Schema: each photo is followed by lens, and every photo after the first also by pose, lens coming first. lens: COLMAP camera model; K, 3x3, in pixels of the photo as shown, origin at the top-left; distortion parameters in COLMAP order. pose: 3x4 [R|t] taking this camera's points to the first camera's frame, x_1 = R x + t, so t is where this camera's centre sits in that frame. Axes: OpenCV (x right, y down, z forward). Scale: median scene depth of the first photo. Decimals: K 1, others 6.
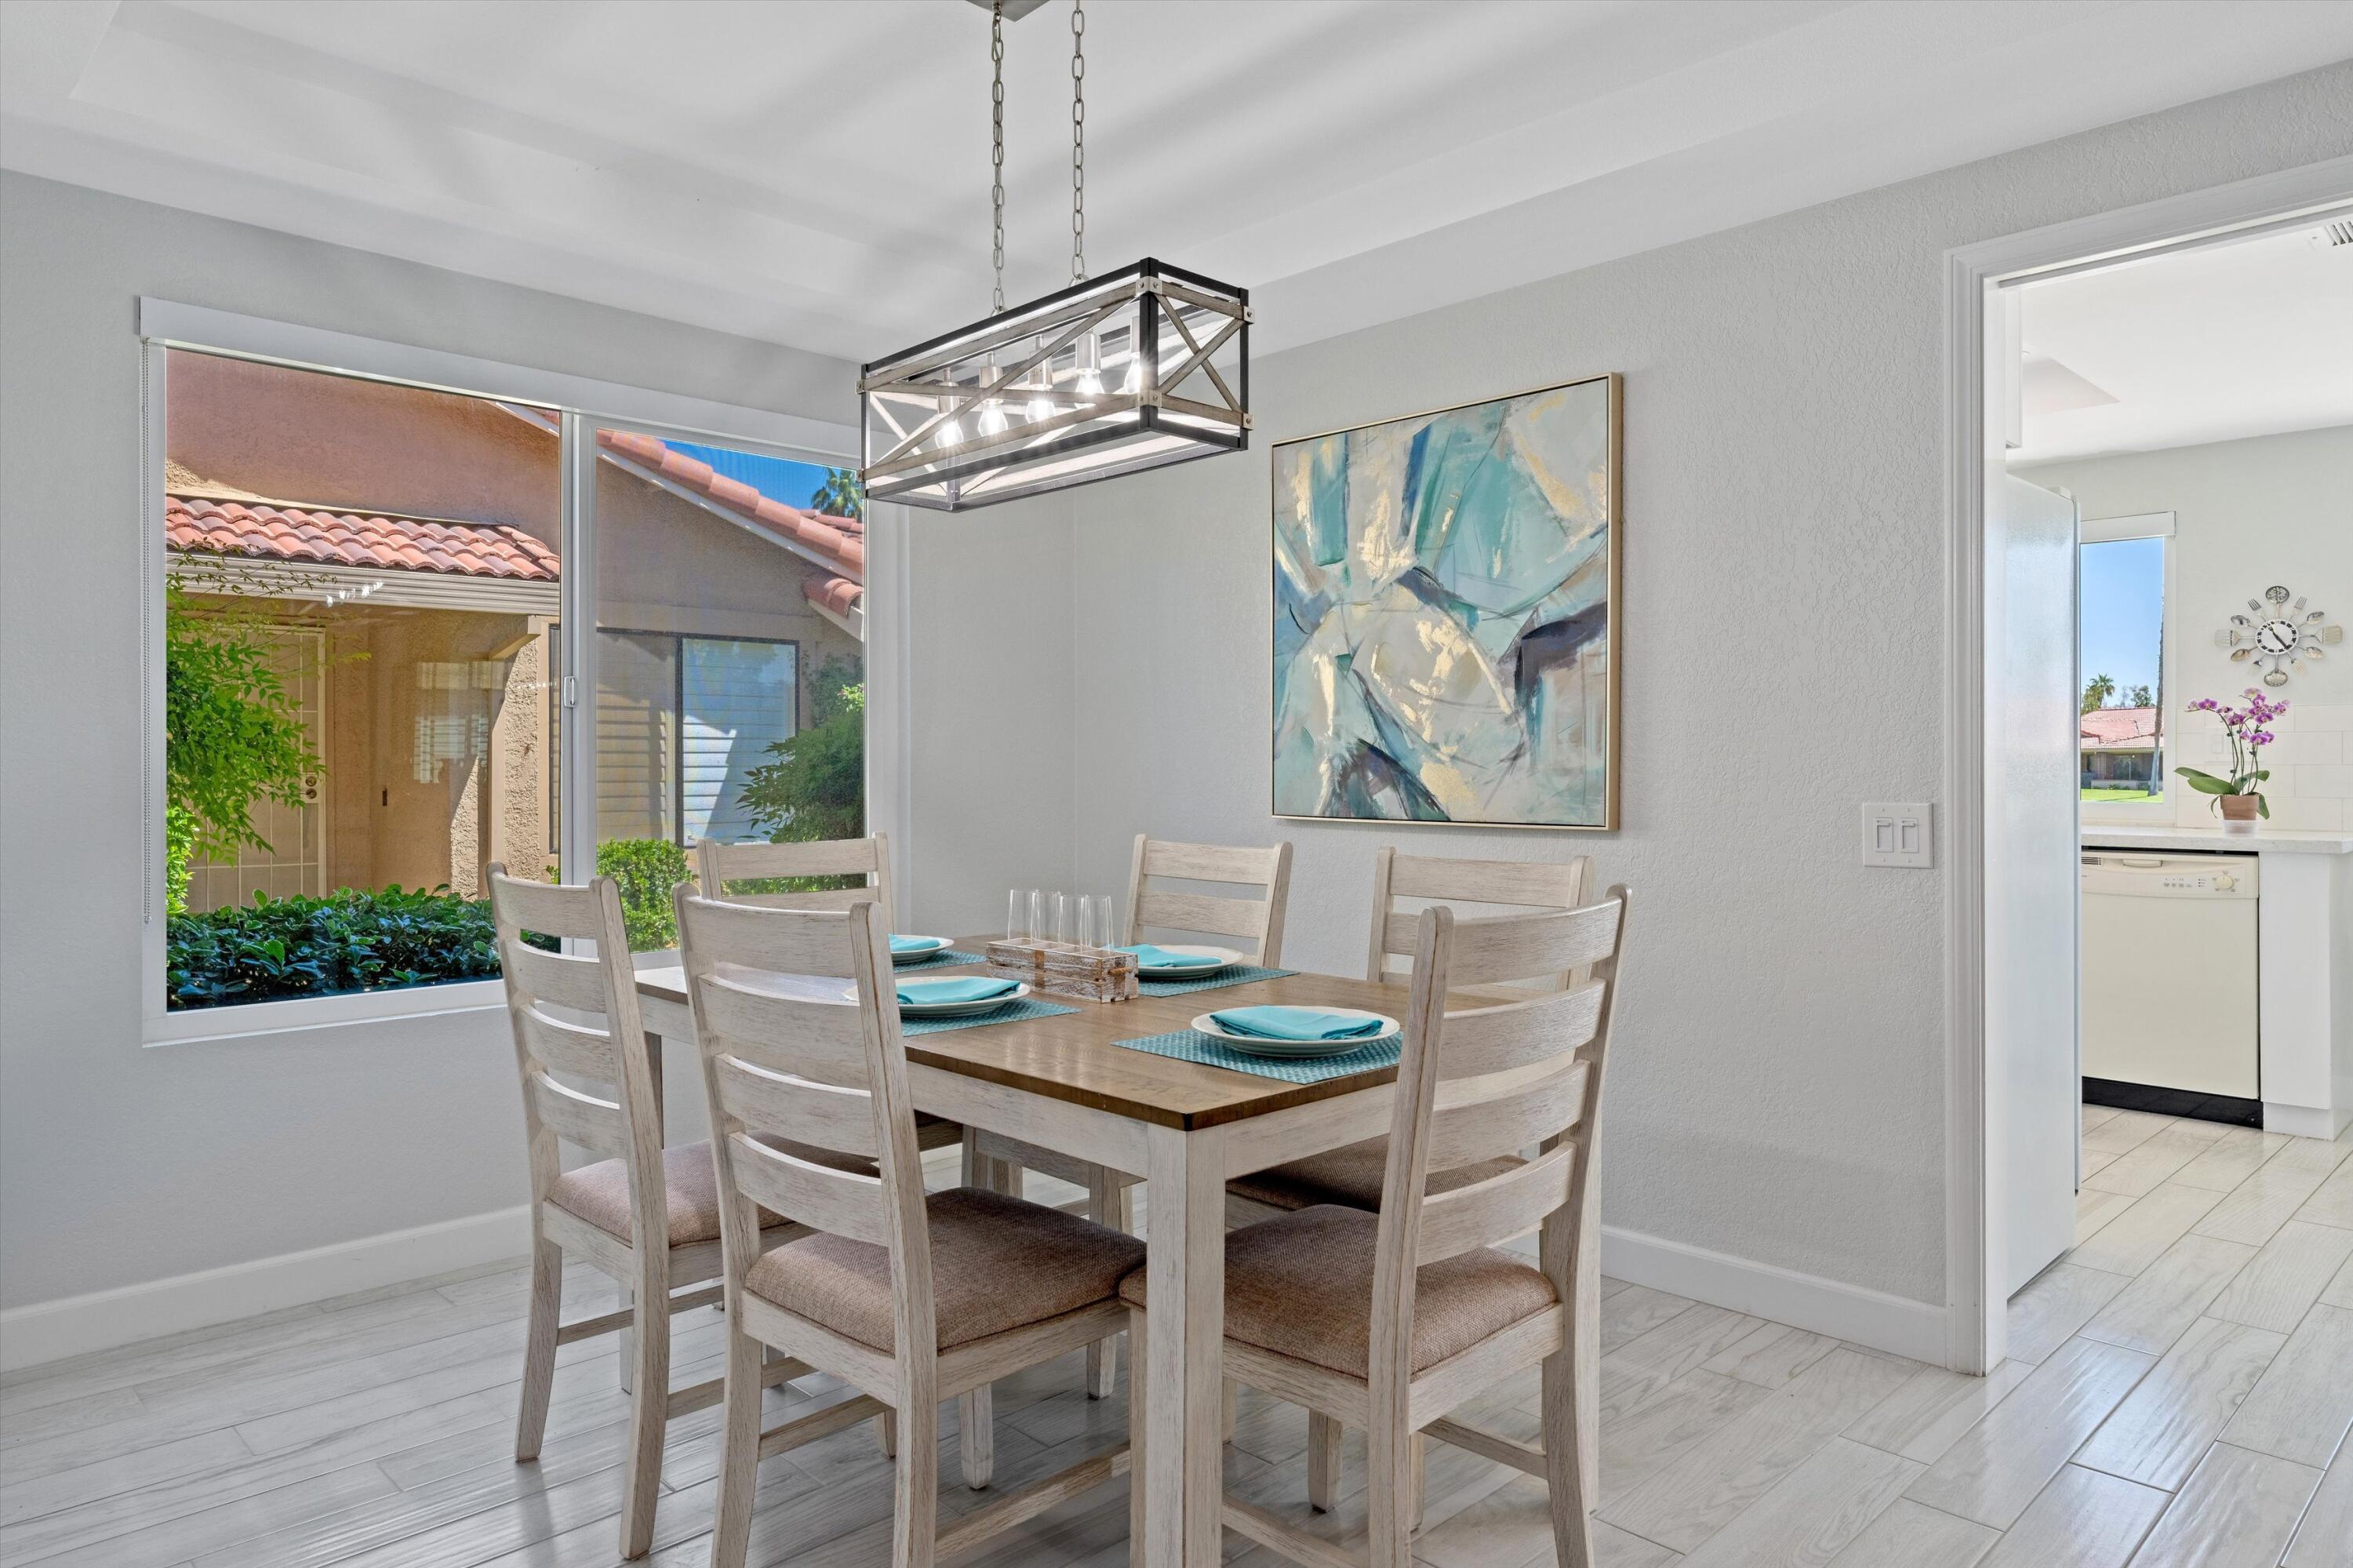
lens RADIAL K [[1414.6, 0, 1176.5], [0, 1414.6, 784.0], [0, 0, 1]] dist [0.003736, 0.000826]
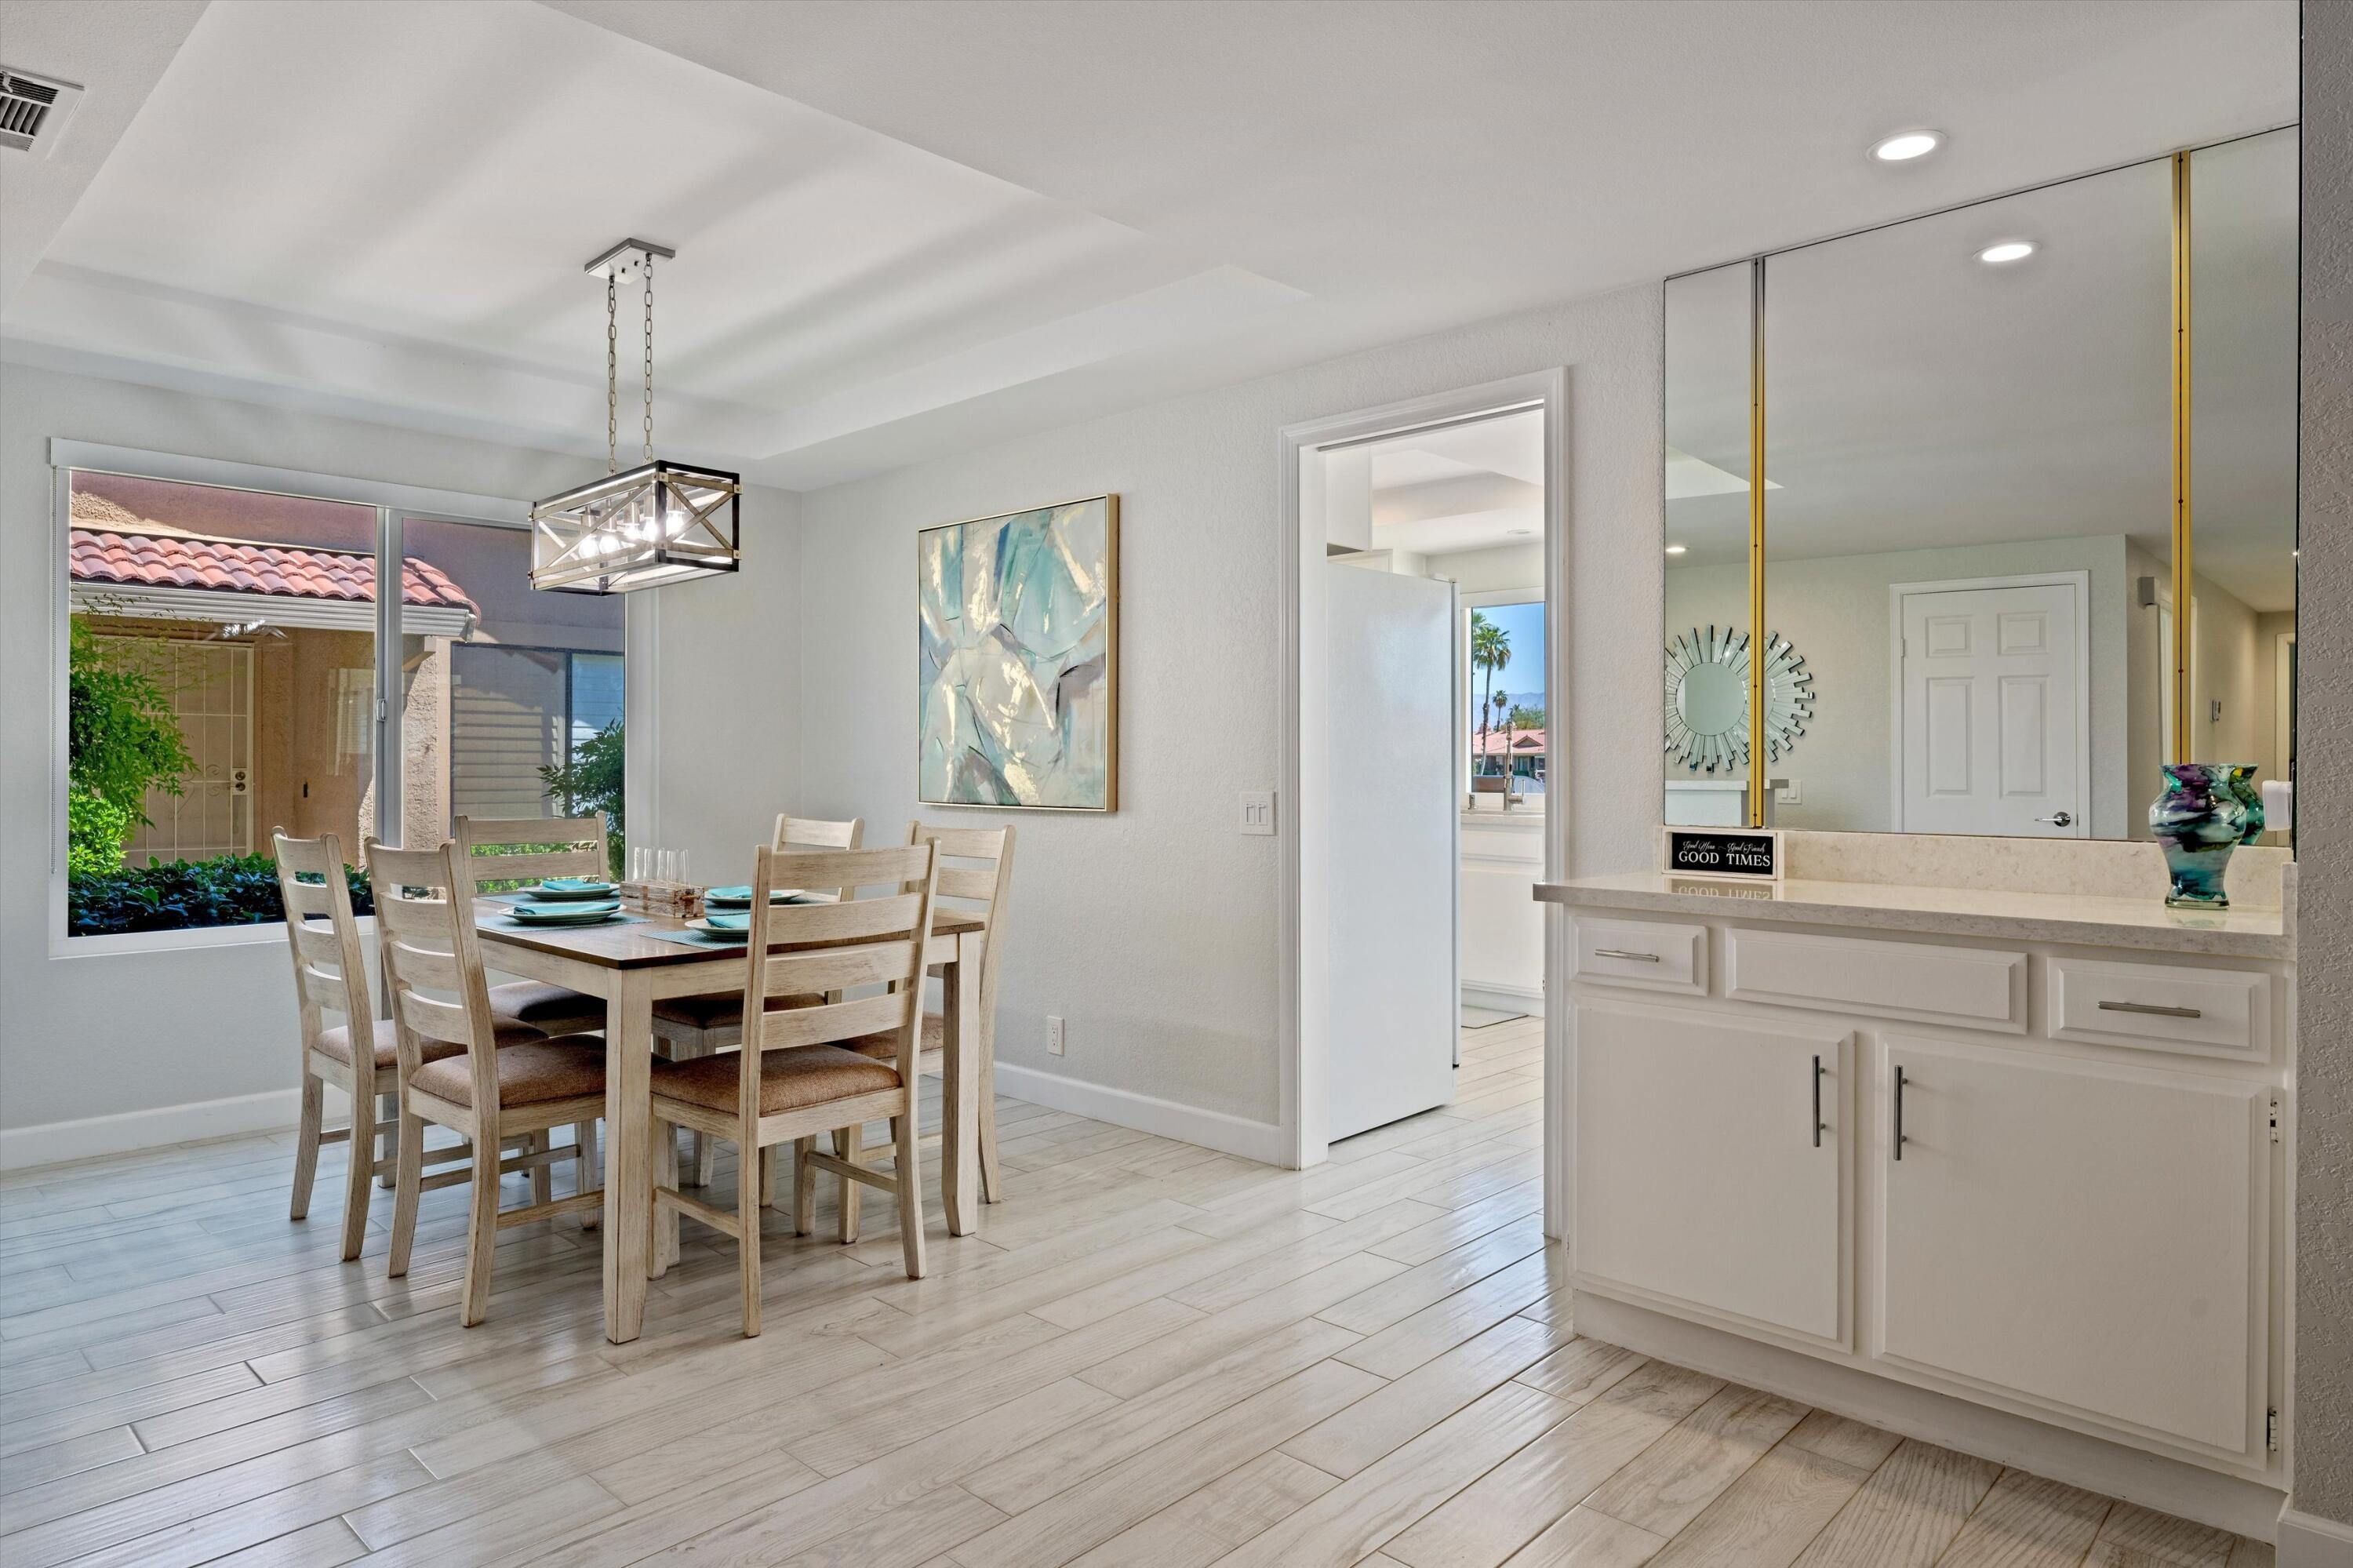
lens RADIAL K [[1344.8, 0, 1180.0], [0, 1344.8, 774.2], [0, 0, 1]] dist [0.001427, 0.001826]
pose [[0.999244, 0.002770, 0.038787, 0.300391], [-0.002559, 0.999982, -0.005499, 0.002068], [-0.038802, 0.005396, 0.999232, -0.339186]]
